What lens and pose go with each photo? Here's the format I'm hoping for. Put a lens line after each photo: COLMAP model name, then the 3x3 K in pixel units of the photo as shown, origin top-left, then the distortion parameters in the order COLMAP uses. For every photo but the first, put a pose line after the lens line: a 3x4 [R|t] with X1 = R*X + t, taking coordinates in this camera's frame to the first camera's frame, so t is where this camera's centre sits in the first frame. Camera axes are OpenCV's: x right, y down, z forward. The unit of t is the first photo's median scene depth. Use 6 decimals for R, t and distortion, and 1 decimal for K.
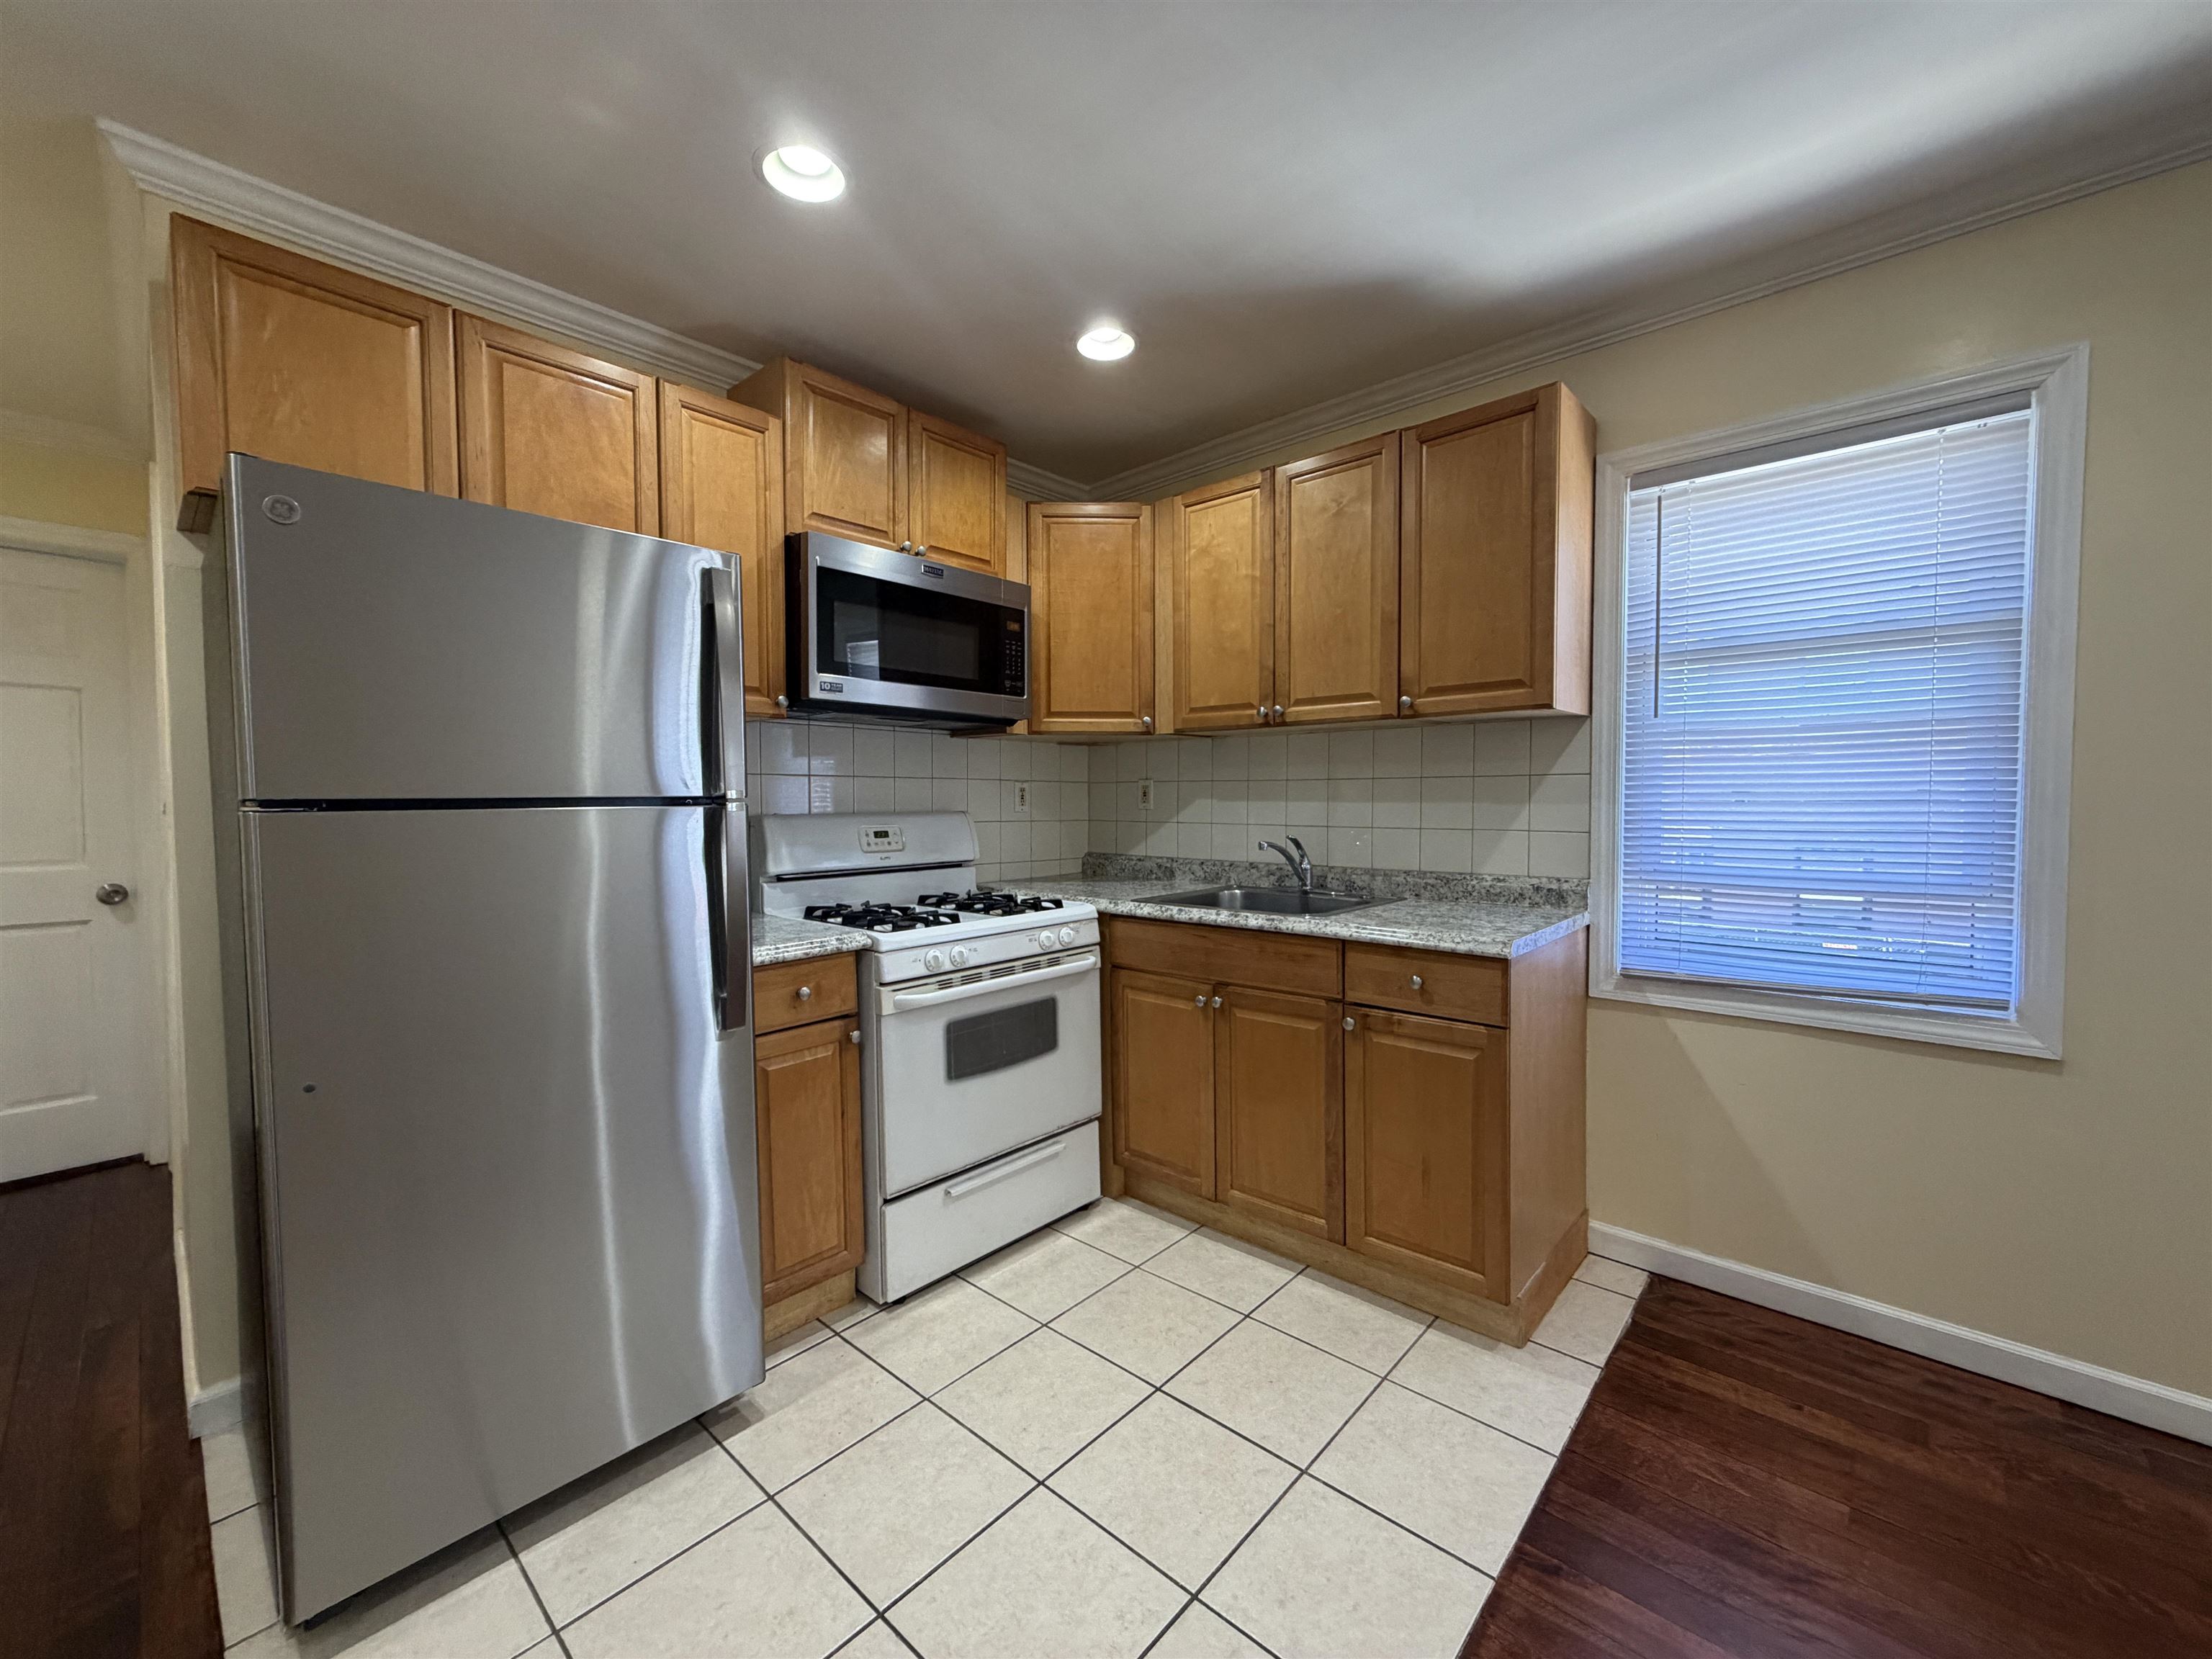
lens RADIAL K [[879.1, 0, 1099.8], [0, 879.1, 830.4], [0, 0, 1]] dist [-0.000018, 0.000175]
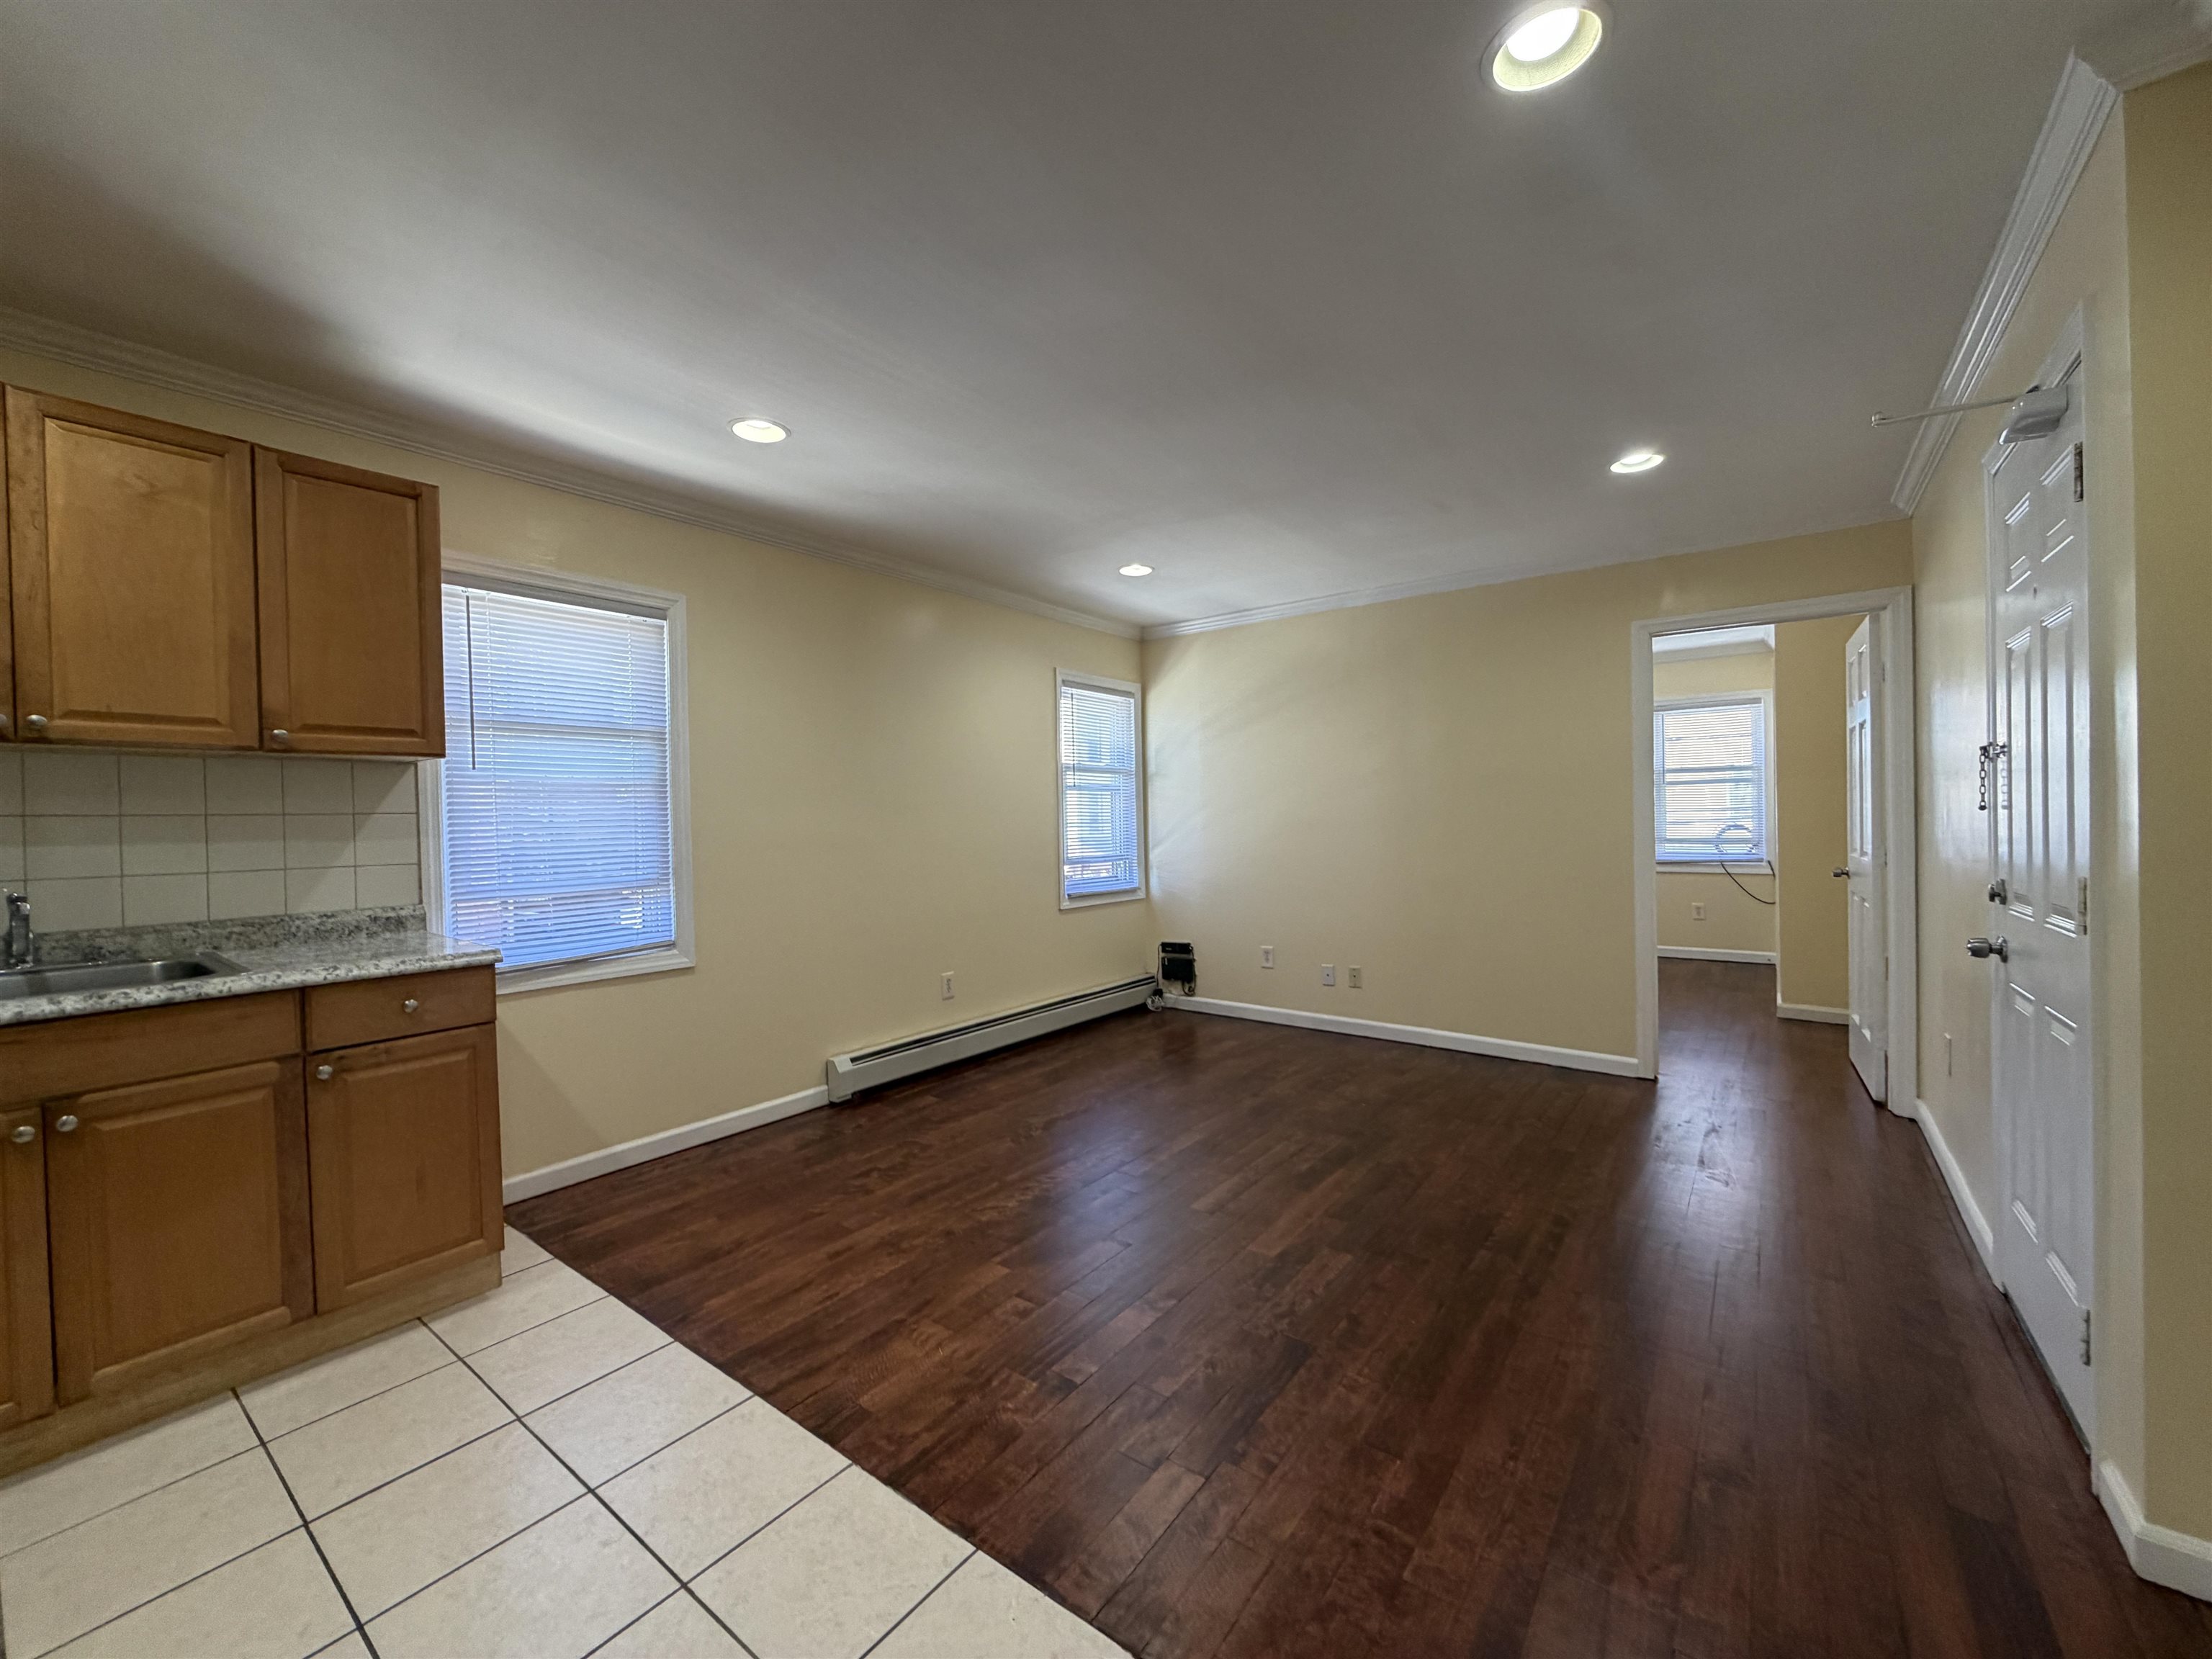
lens RADIAL K [[879.1, 0, 1099.8], [0, 879.1, 830.4], [0, 0, 1]] dist [-0.000018, 0.000175]
pose [[-0.093052, -0.008877, 0.995622, -0.742164], [0.057162, 0.998263, 0.014243, -0.007532], [-0.994019, 0.058237, -0.092383, 0.235530]]
